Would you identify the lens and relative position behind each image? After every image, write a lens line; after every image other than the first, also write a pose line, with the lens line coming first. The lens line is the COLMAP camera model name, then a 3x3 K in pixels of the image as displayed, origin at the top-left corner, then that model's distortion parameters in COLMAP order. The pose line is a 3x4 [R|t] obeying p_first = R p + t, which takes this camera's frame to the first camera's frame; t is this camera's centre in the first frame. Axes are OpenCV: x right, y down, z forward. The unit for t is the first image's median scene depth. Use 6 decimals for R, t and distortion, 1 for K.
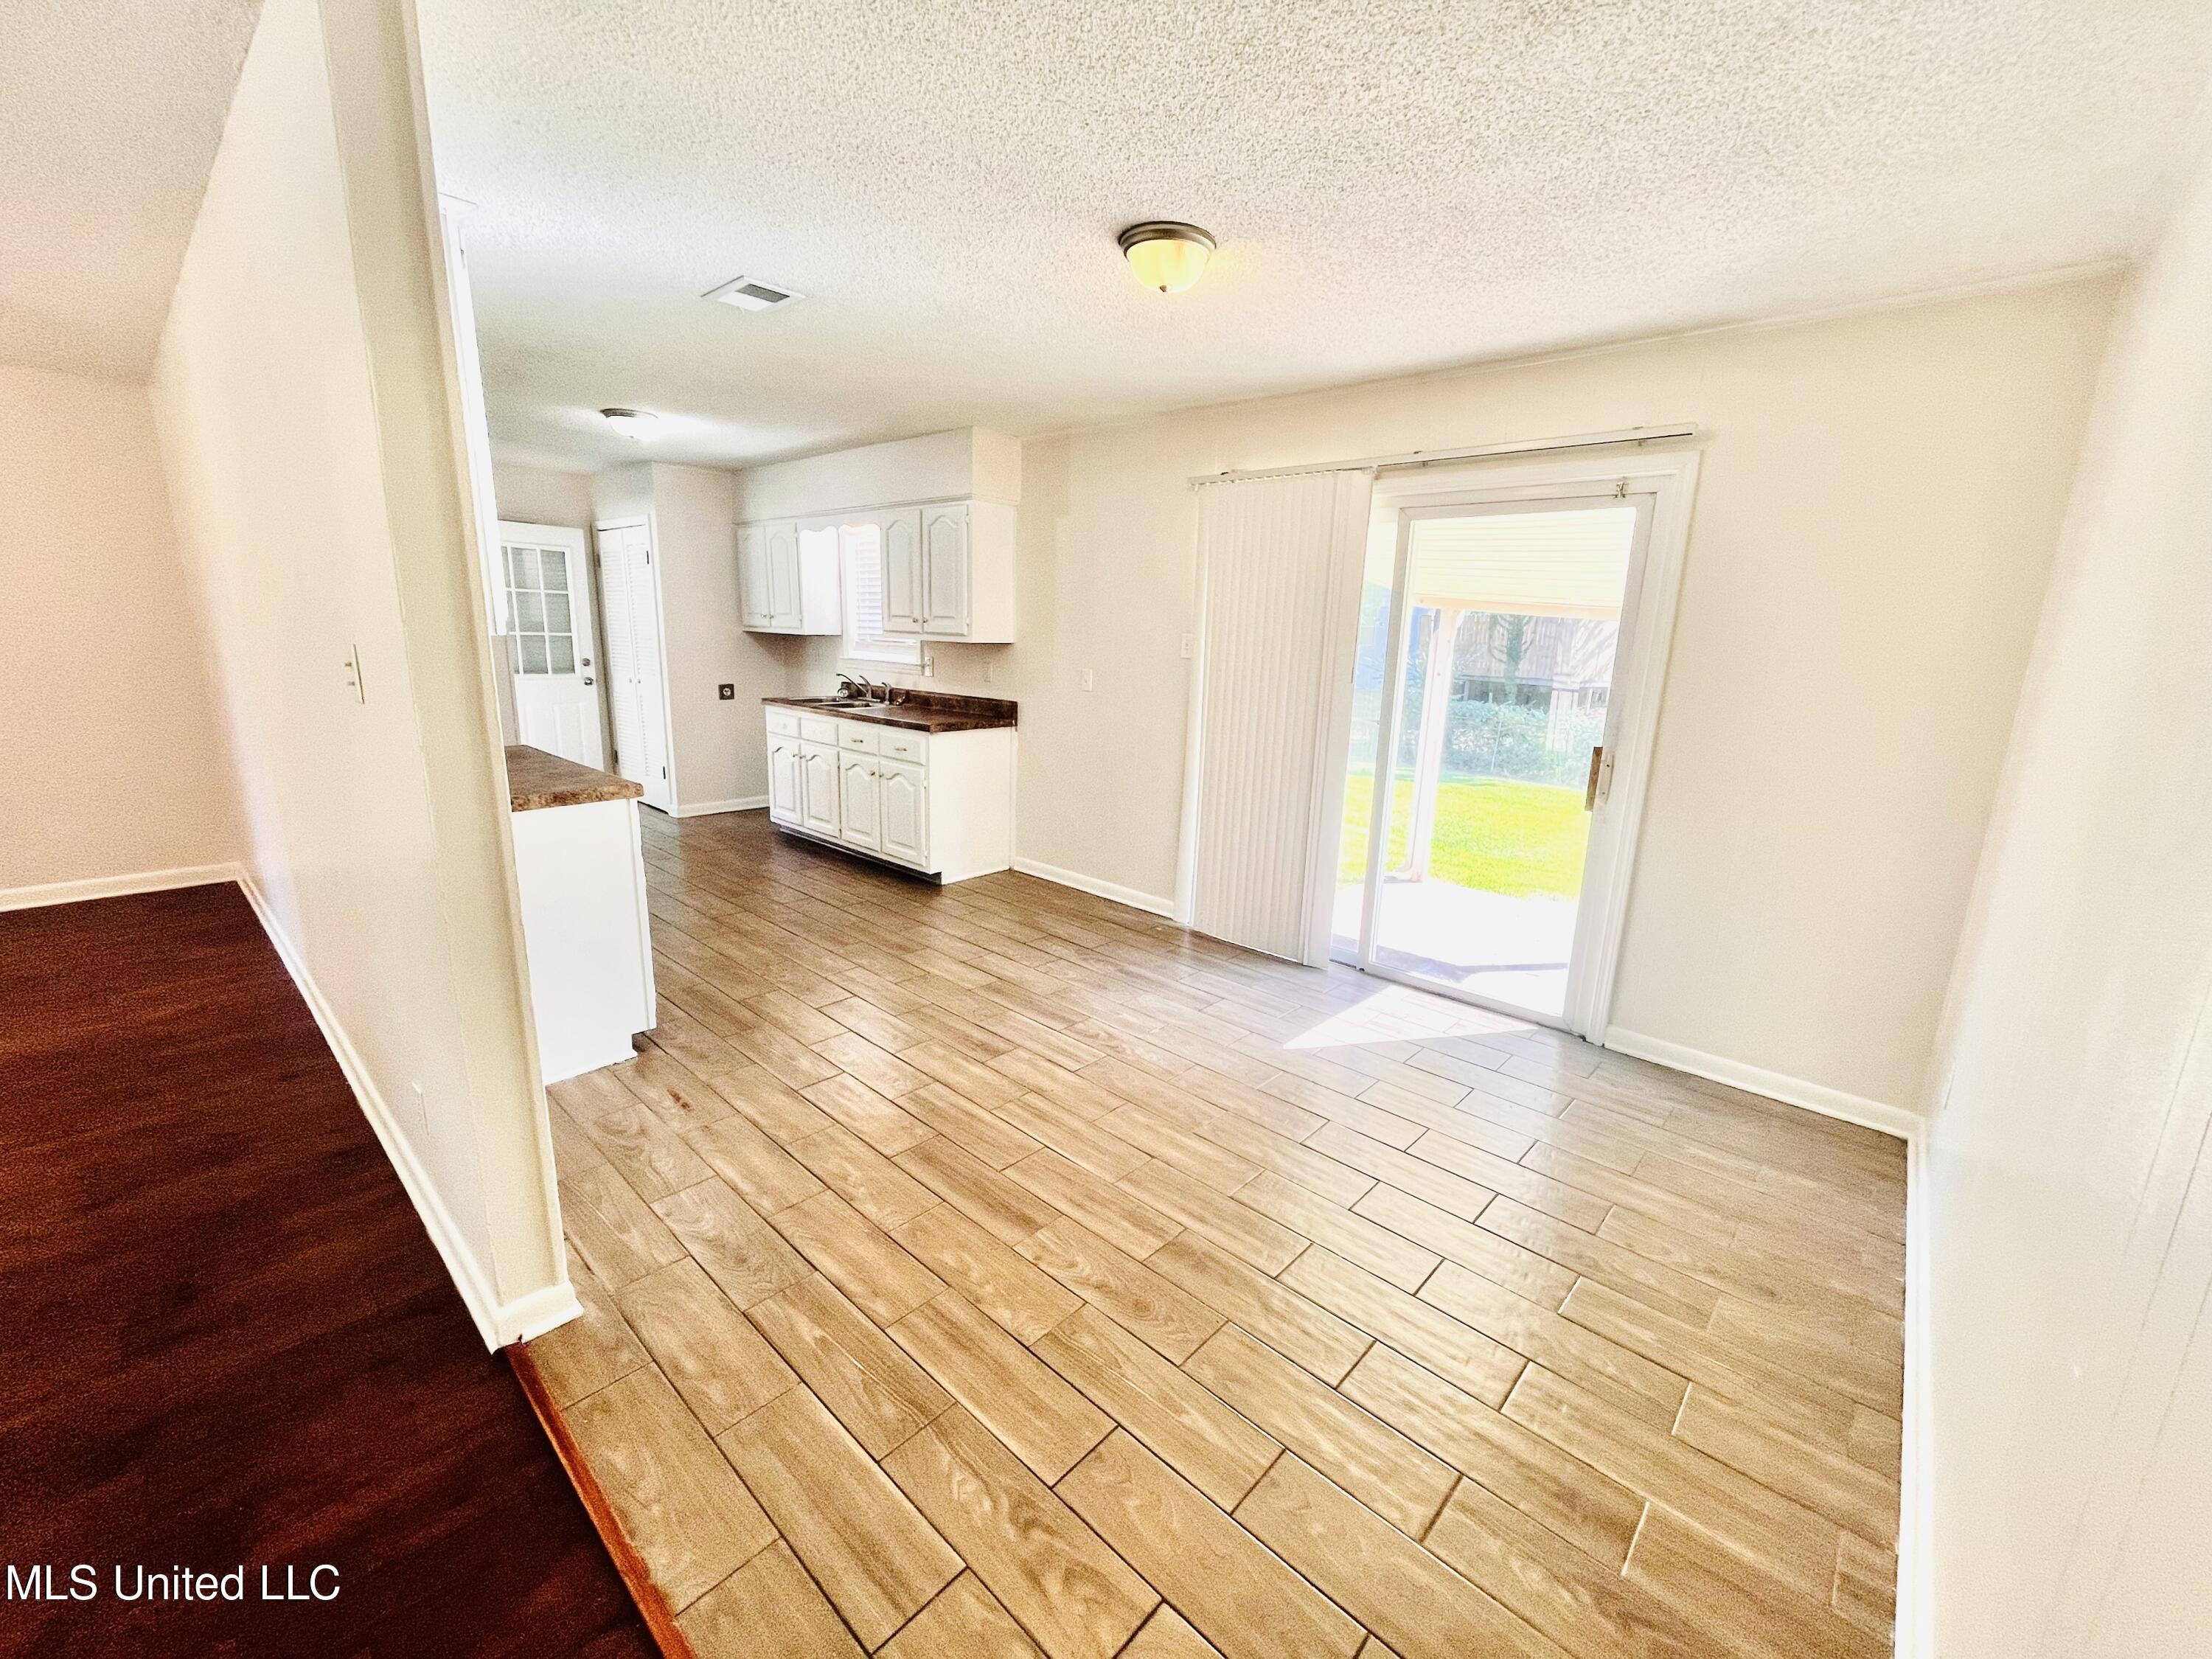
lens RADIAL K [[896.2, 0, 1106.3], [0, 896.2, 829.5], [0, 0, 1]] dist [-0.003033, 0.000826]
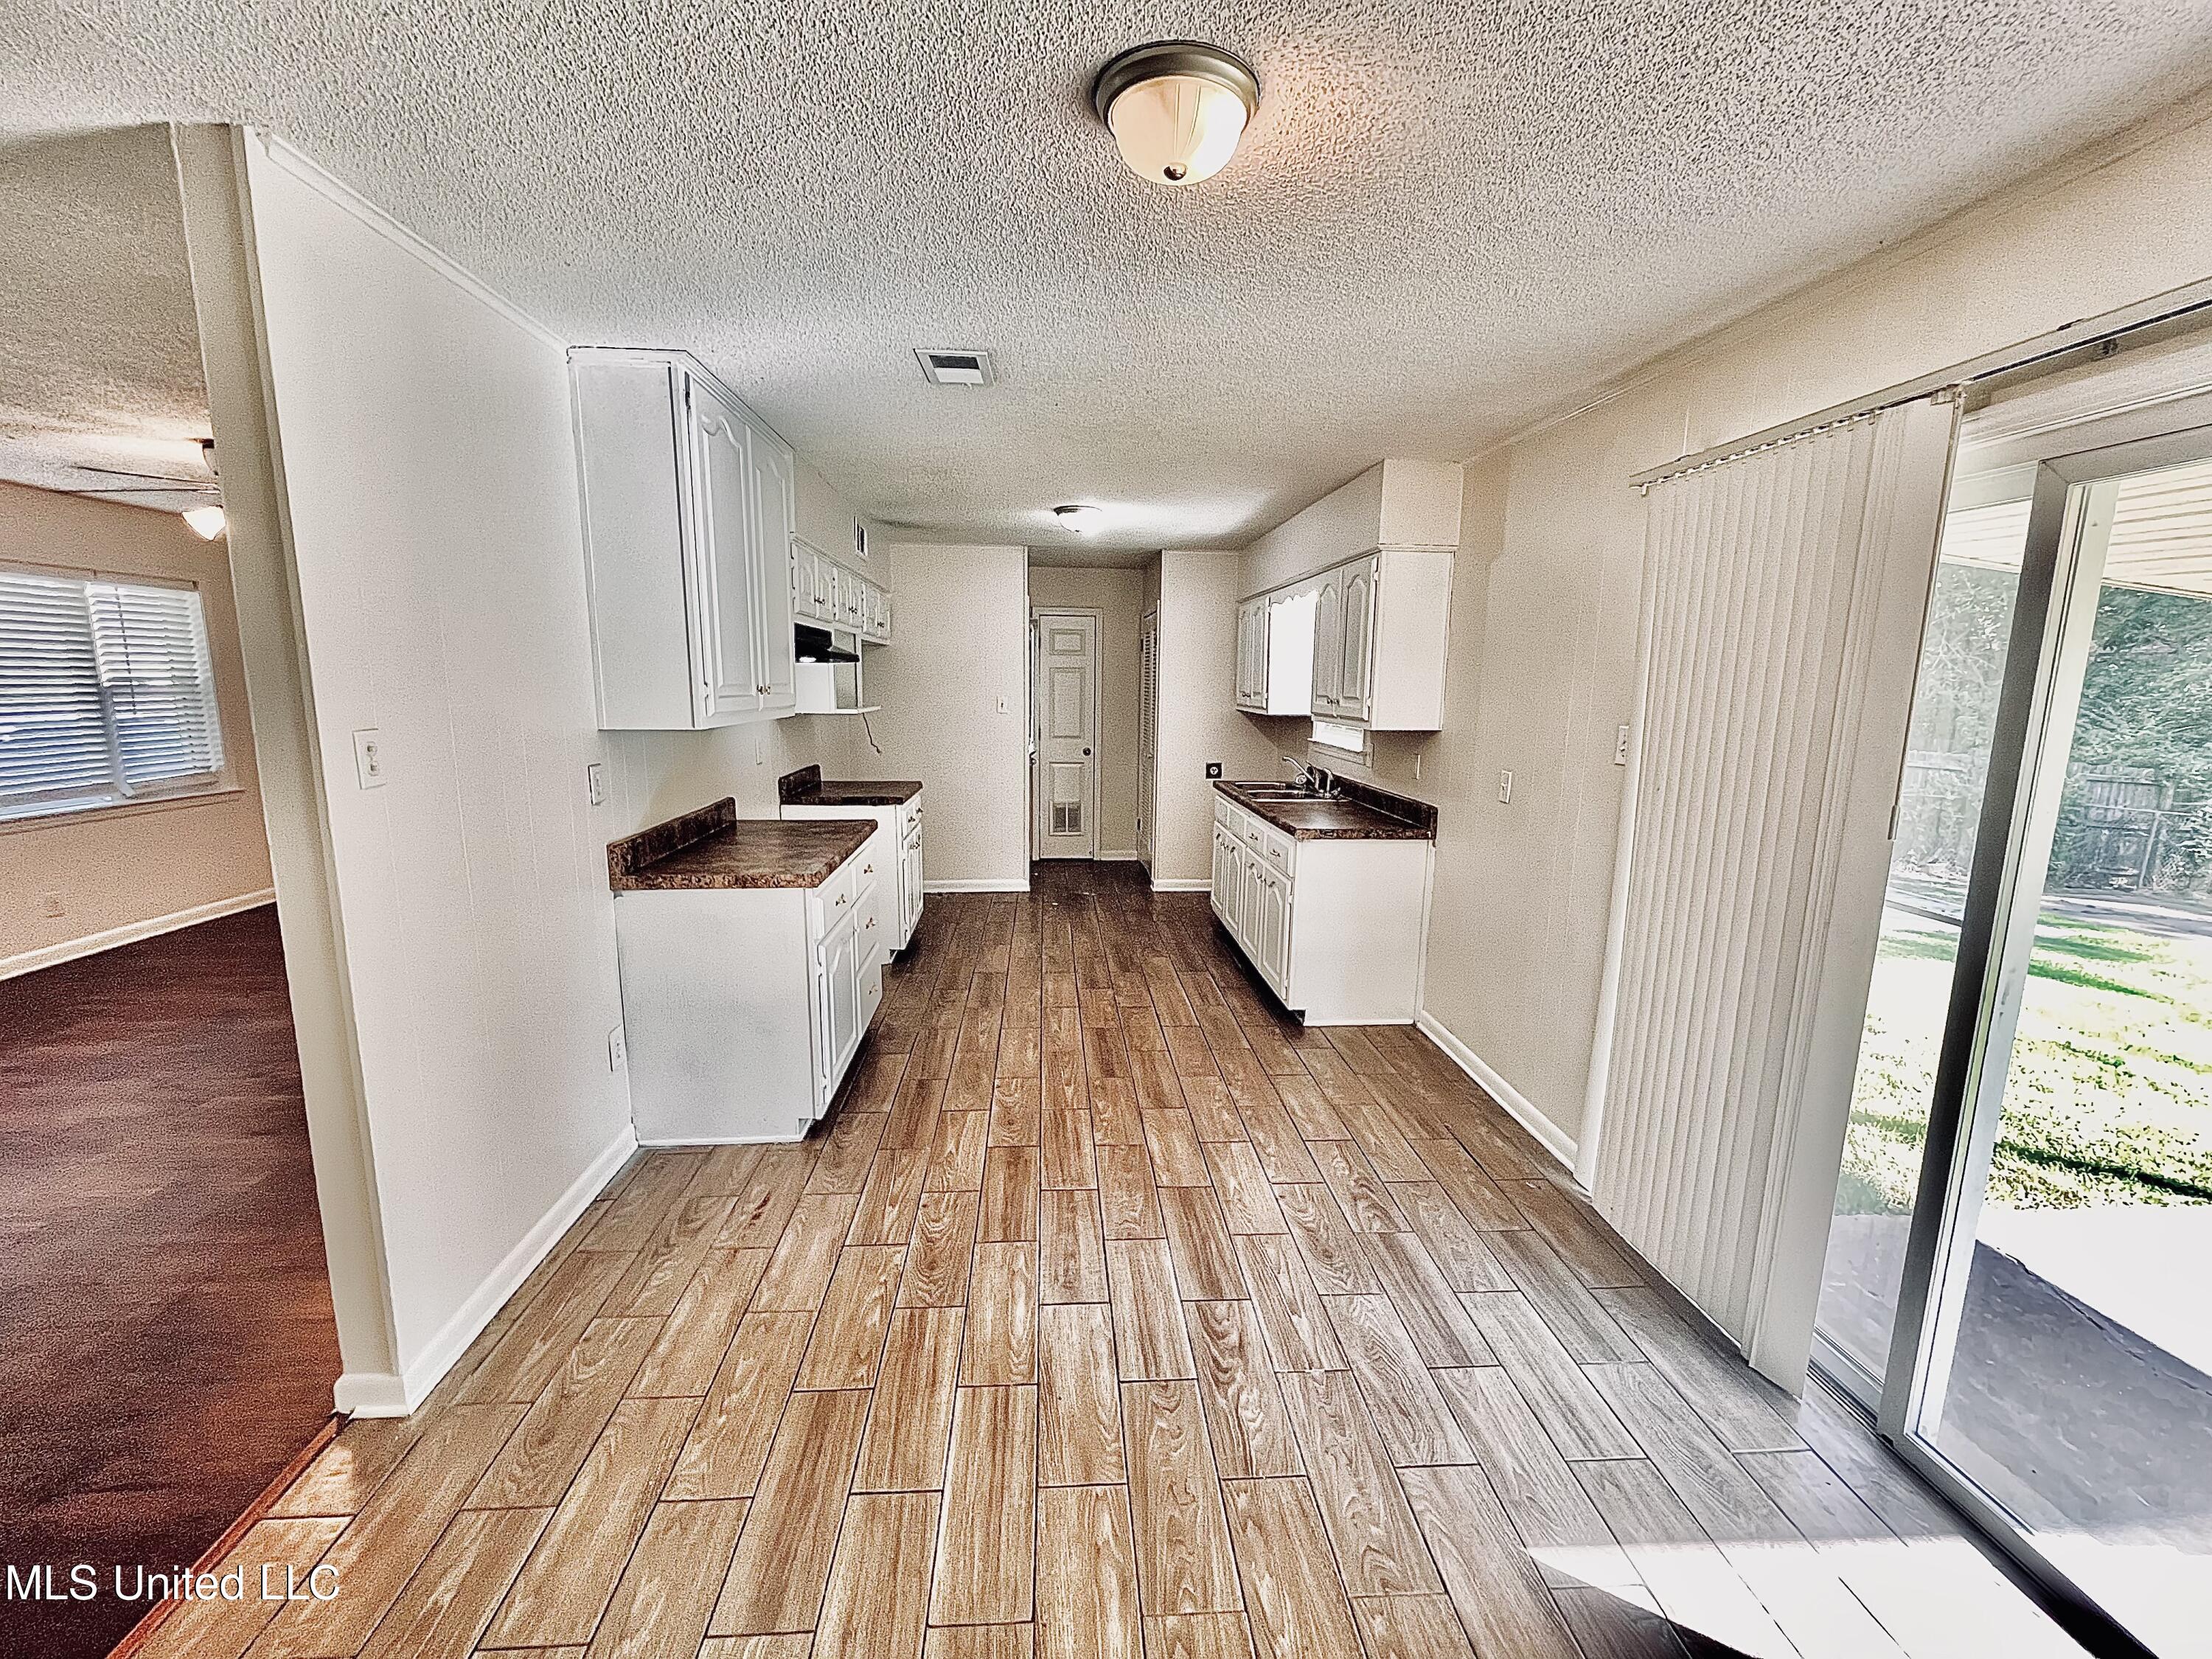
lens RADIAL K [[896.2, 0, 1107.8], [0, 896.2, 828.6], [0, 0, 1]] dist [-0.003033, 0.000826]
pose [[0.719600, 0.094777, -0.687891, 0.254617], [-0.144665, 0.989367, -0.015019, -0.086084], [0.679153, 0.110321, 0.725659, 0.312072]]
